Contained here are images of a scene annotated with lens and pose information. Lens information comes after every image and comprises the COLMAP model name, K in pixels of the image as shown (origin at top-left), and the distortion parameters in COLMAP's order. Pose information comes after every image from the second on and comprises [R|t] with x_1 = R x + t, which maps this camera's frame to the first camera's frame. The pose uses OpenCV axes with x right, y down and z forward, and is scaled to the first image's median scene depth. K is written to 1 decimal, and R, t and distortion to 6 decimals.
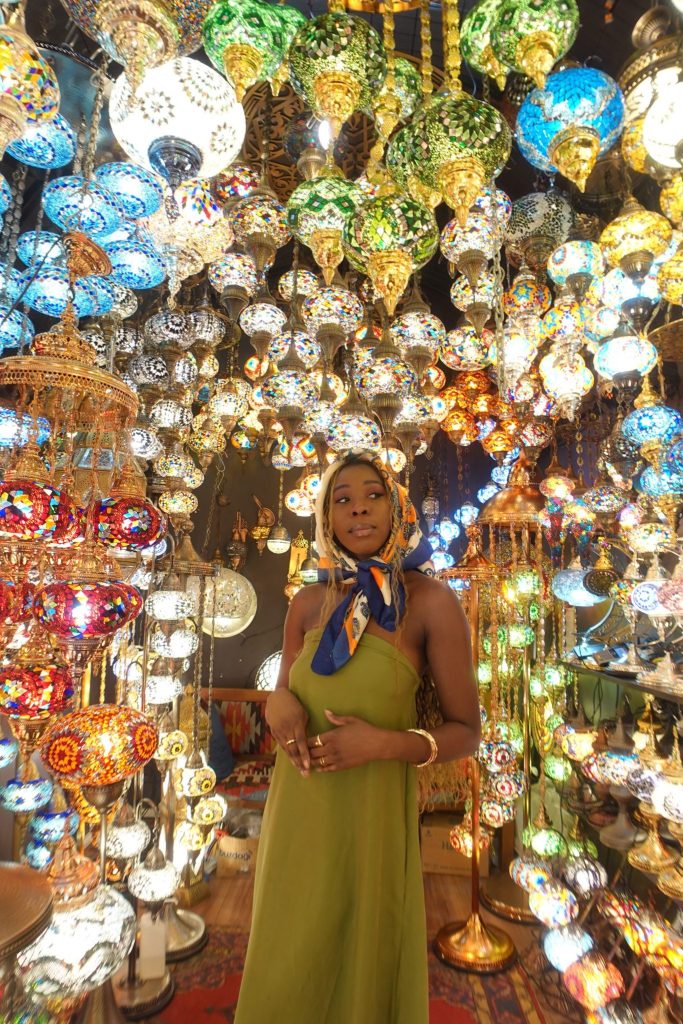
lens RADIAL K [[588.9, 0, 341.5], [0, 588.9, 512.0], [0, 0, 1]] dist [-0.077899, 0.017798]
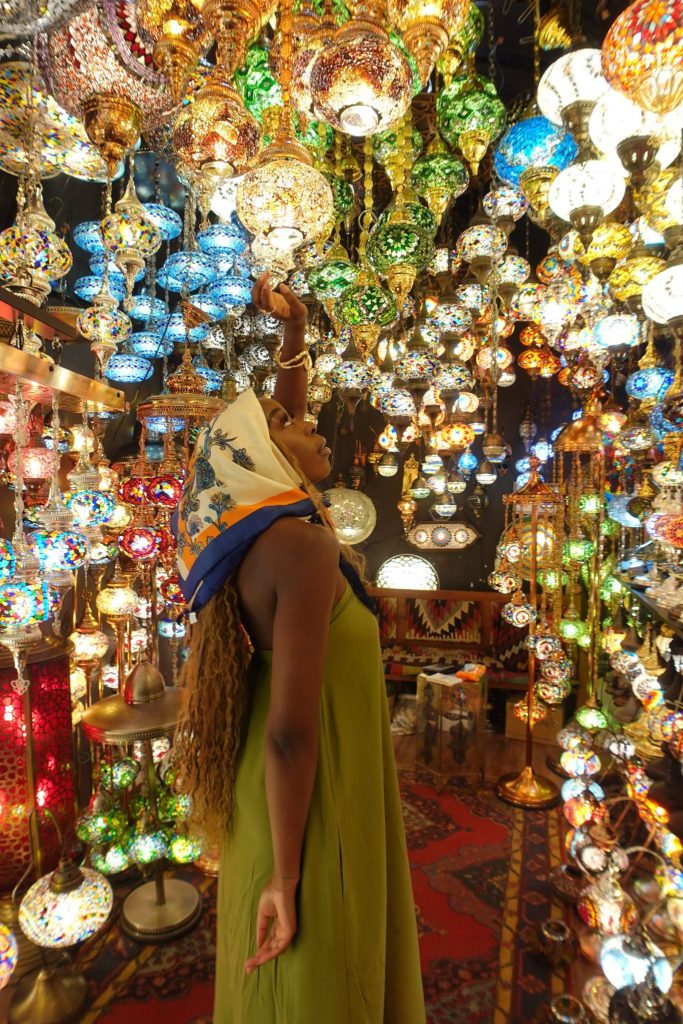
lens RADIAL K [[588.9, 0, 341.5], [0, 588.9, 512.0], [0, 0, 1]] dist [-0.077899, 0.017798]
pose [[0.960482, -0.003203, -0.278324, 0.205313], [0.051923, 0.984443, 0.167857, -0.098065], [0.273456, -0.175675, 0.945706, -0.254080]]
